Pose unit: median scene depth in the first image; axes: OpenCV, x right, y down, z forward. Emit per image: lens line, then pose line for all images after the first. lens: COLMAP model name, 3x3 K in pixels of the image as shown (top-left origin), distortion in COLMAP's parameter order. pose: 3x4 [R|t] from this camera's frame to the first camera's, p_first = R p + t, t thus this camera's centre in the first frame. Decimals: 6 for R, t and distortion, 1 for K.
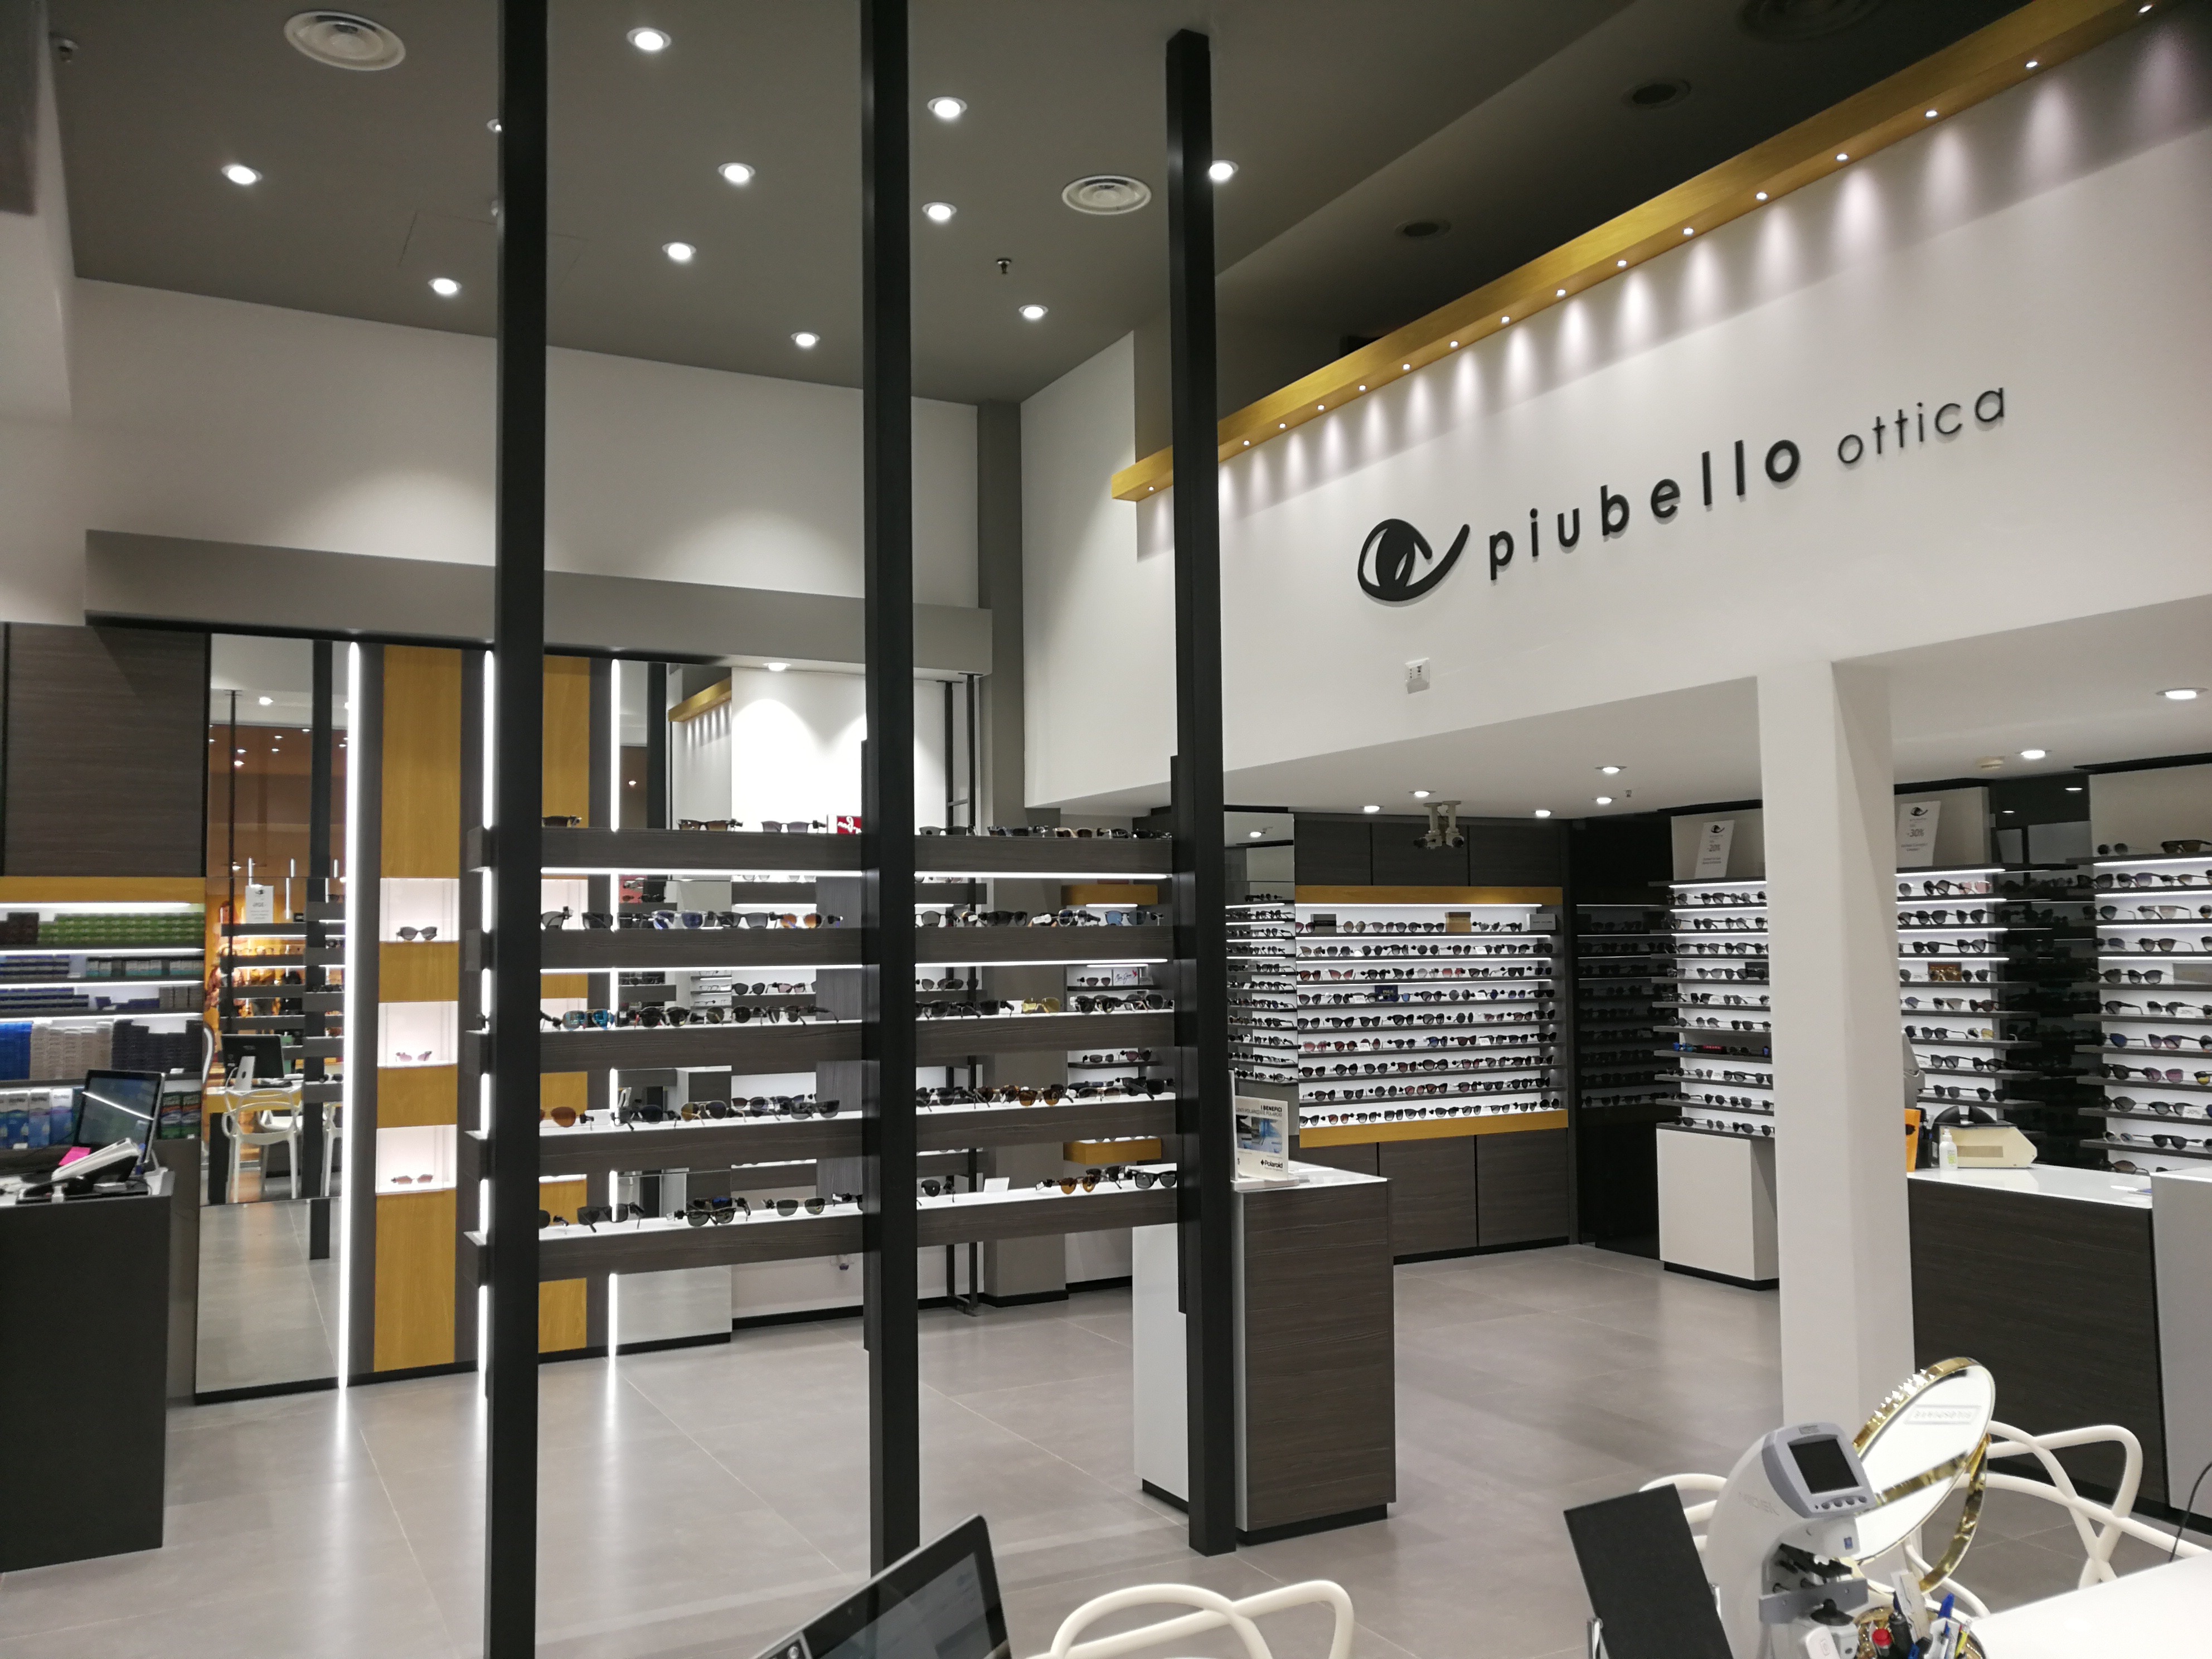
lens RADIAL K [[1783.0, 0, 1106.5], [0, 1783.0, 831.1], [0, 0, 1]] dist [-0.030603, 0.081178]
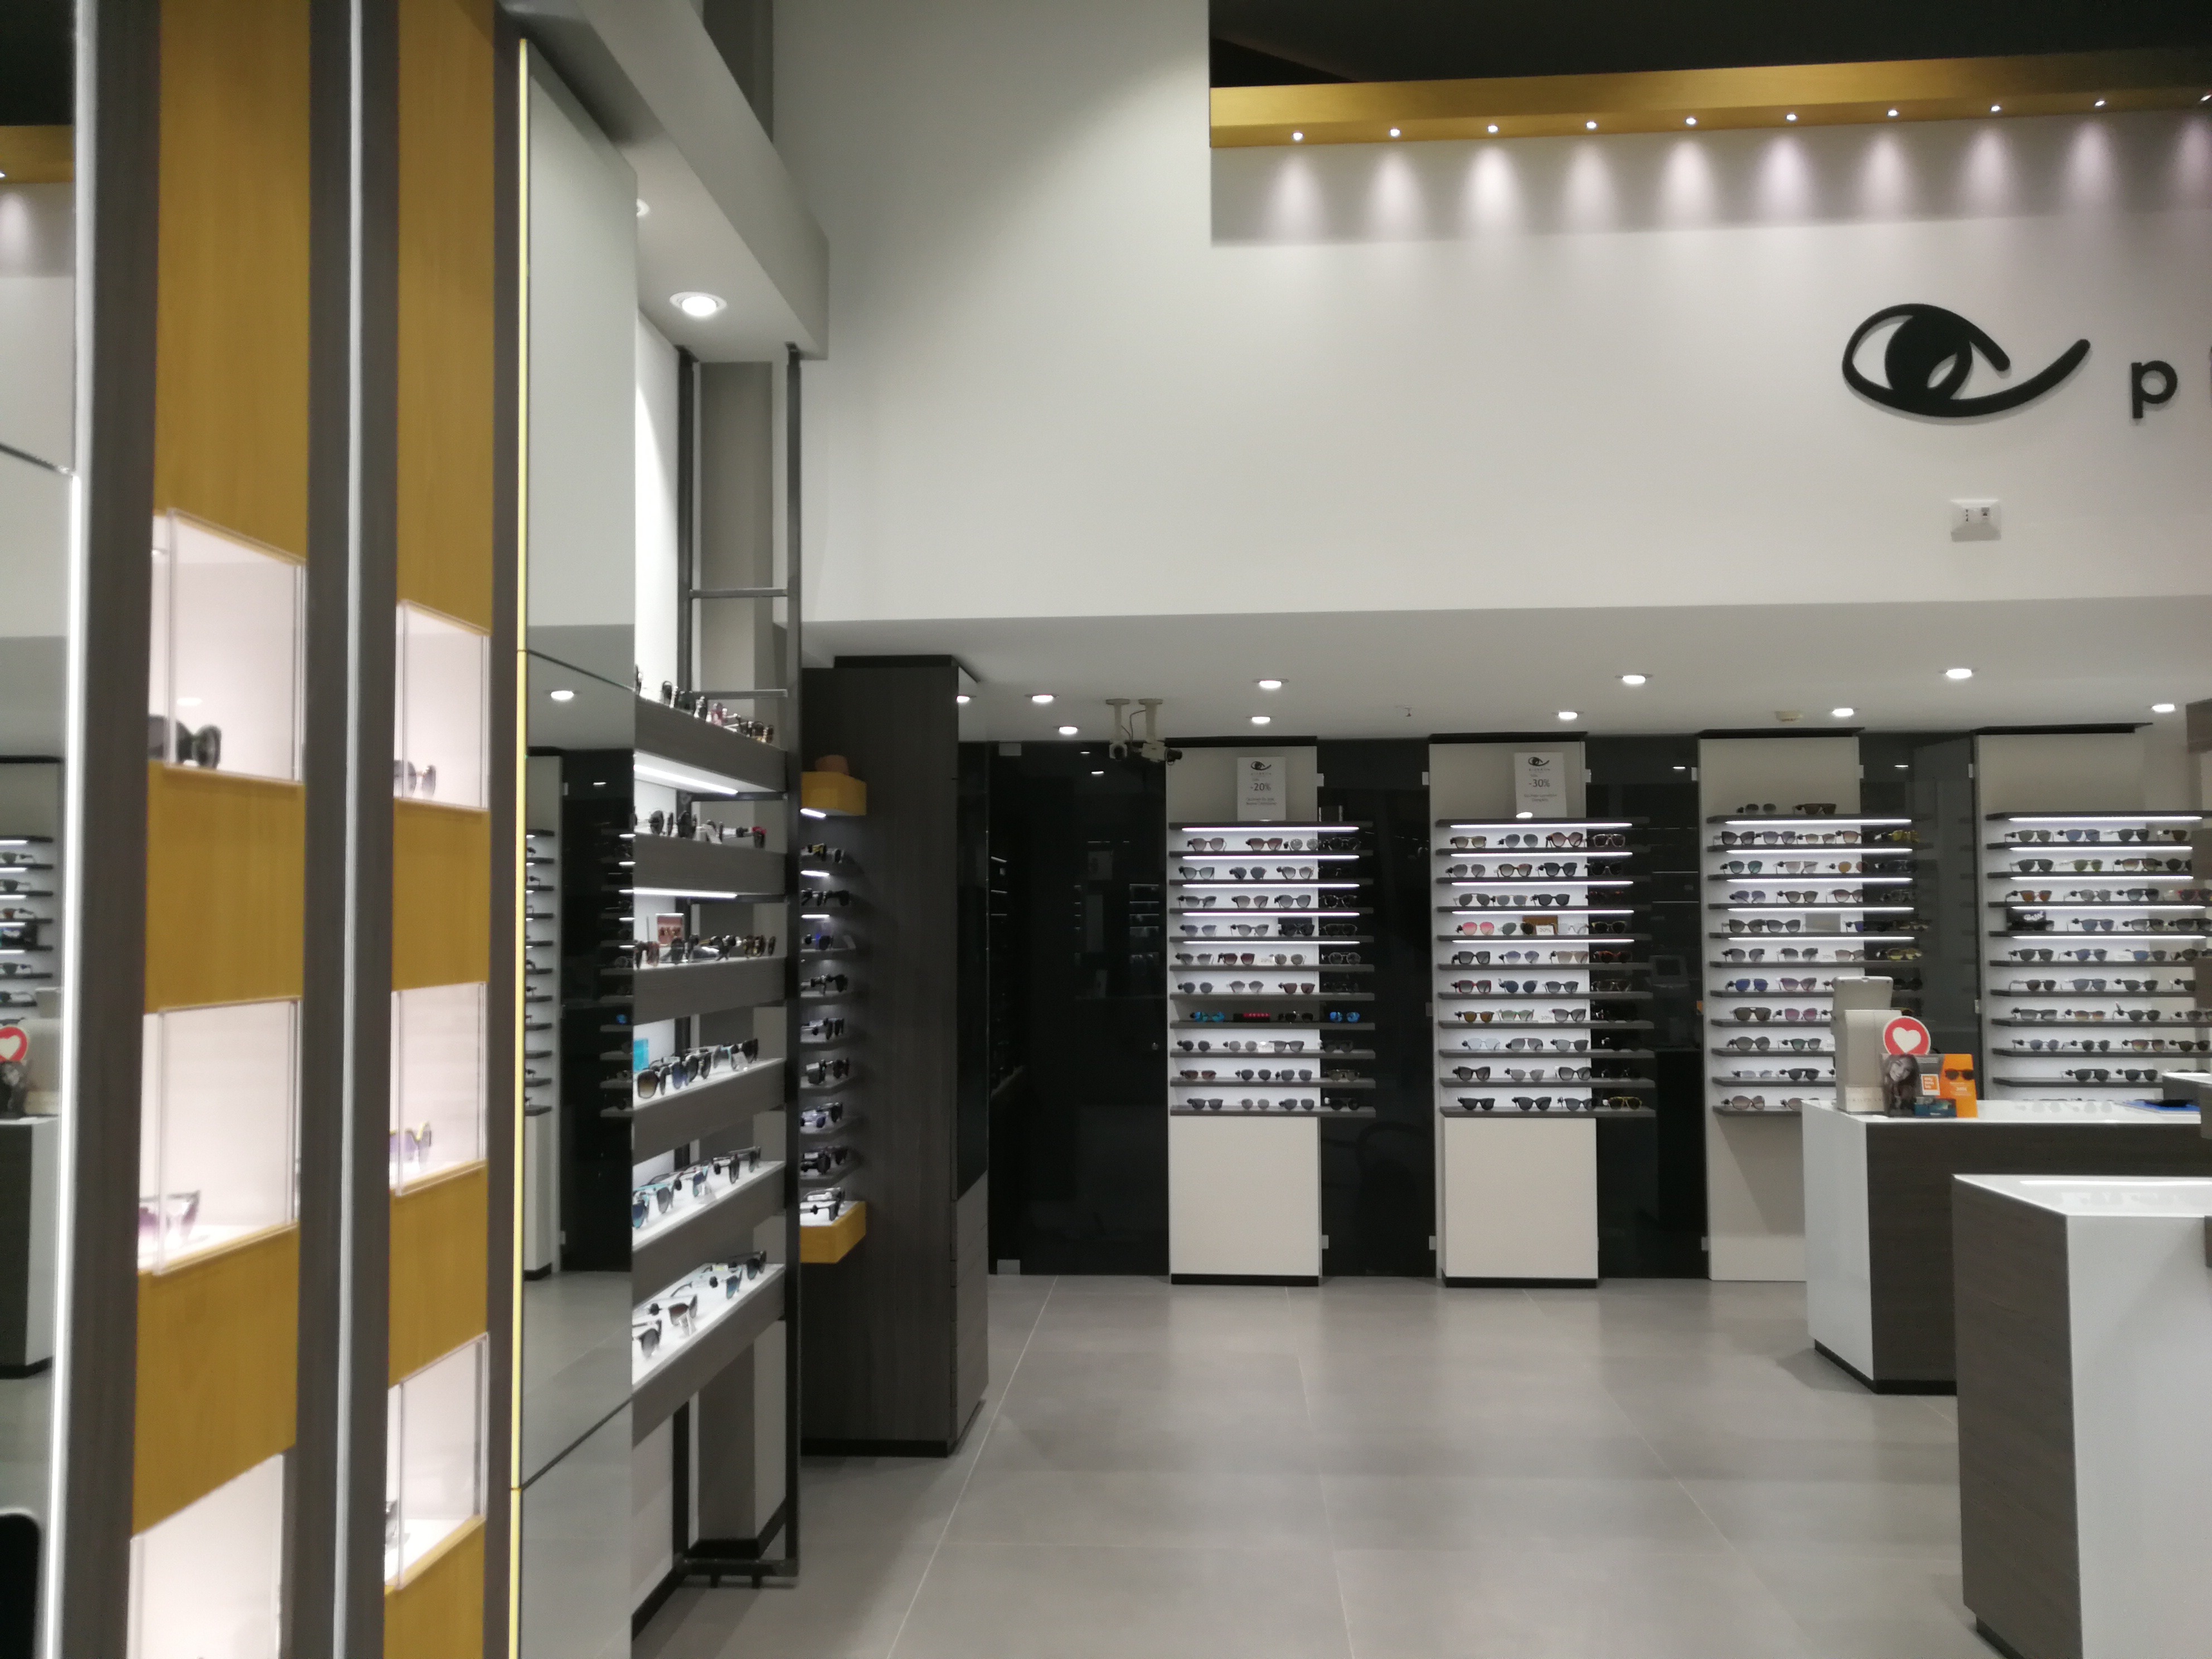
lens RADIAL K [[1775.2, 0, 1098.9], [0, 1775.2, 829.5], [0, 0, 1]] dist [-0.023078, 0.043632]
pose [[0.523103, 0.049678, 0.850820, -0.529509], [-0.055114, 0.998182, -0.024396, 0.067662], [-0.850485, -0.034131, 0.524890, 0.737915]]
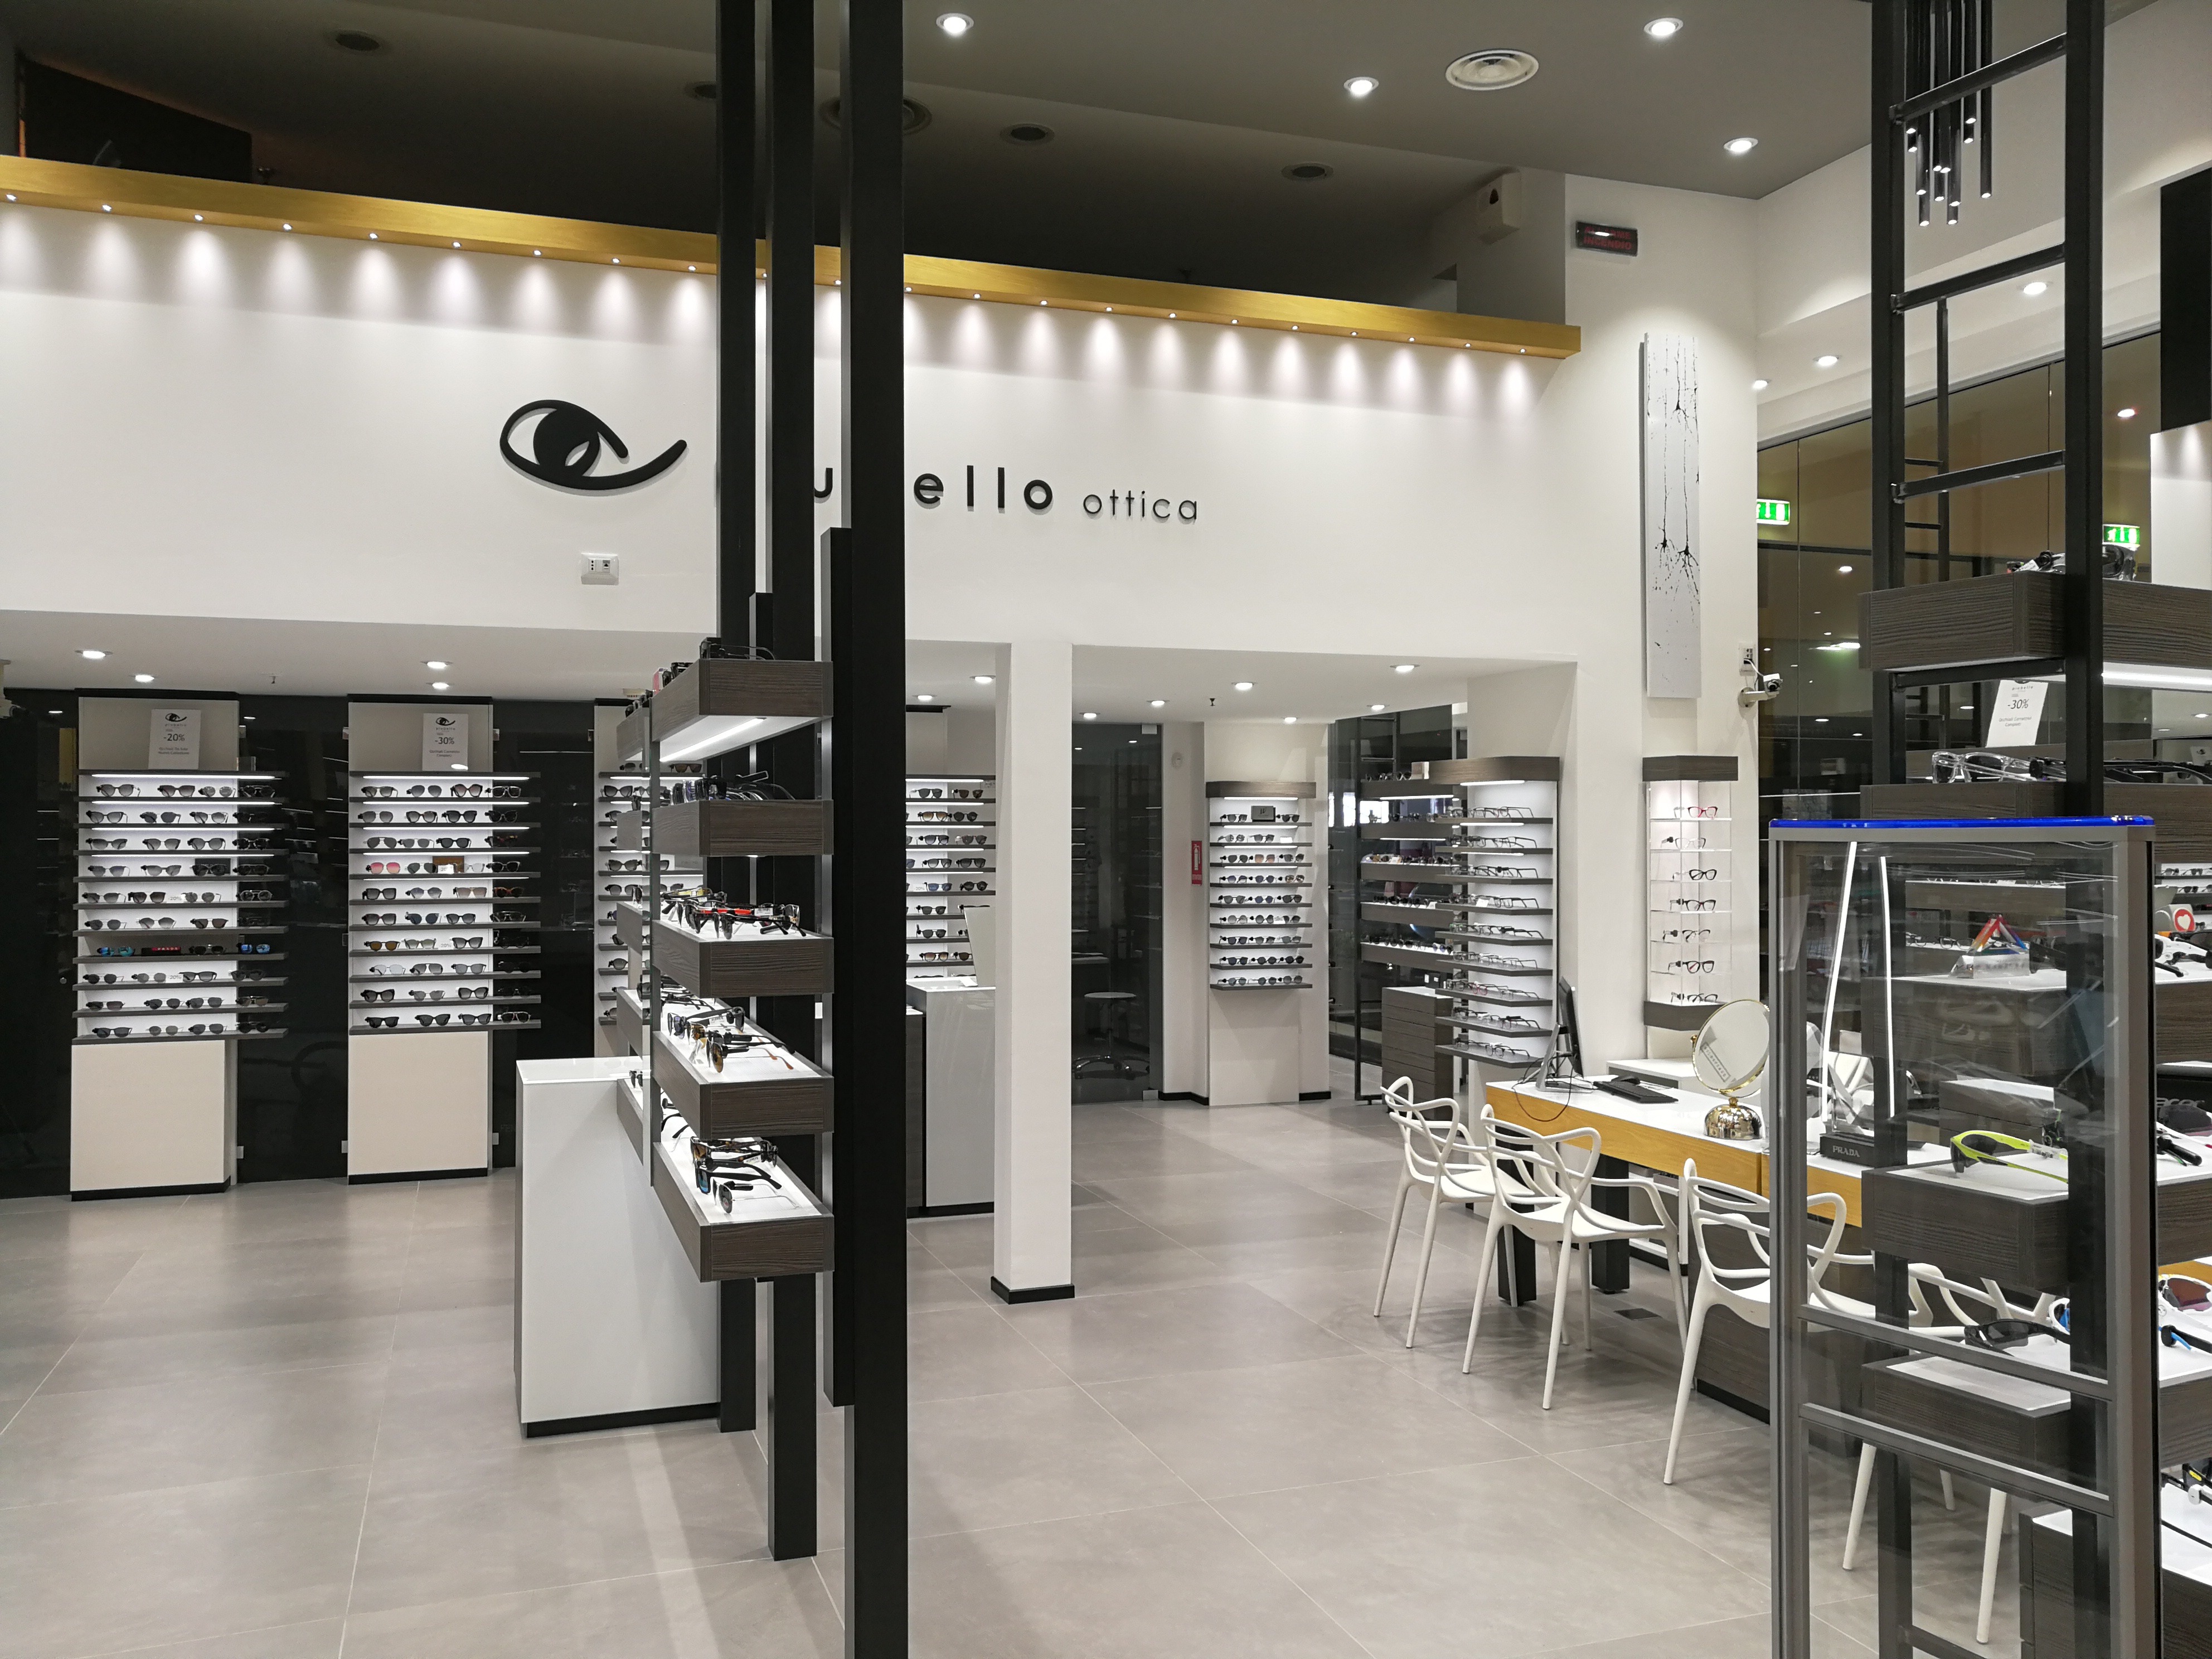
lens RADIAL K [[1781.5, 0, 1108.6], [0, 1781.5, 815.4], [0, 0, 1]] dist [-0.009487, 0.043219]
pose [[0.143844, 0.020132, 0.989396, -0.627120], [-0.062662, 0.997972, -0.011197, 0.036468], [-0.987614, -0.060386, 0.144814, 0.450727]]
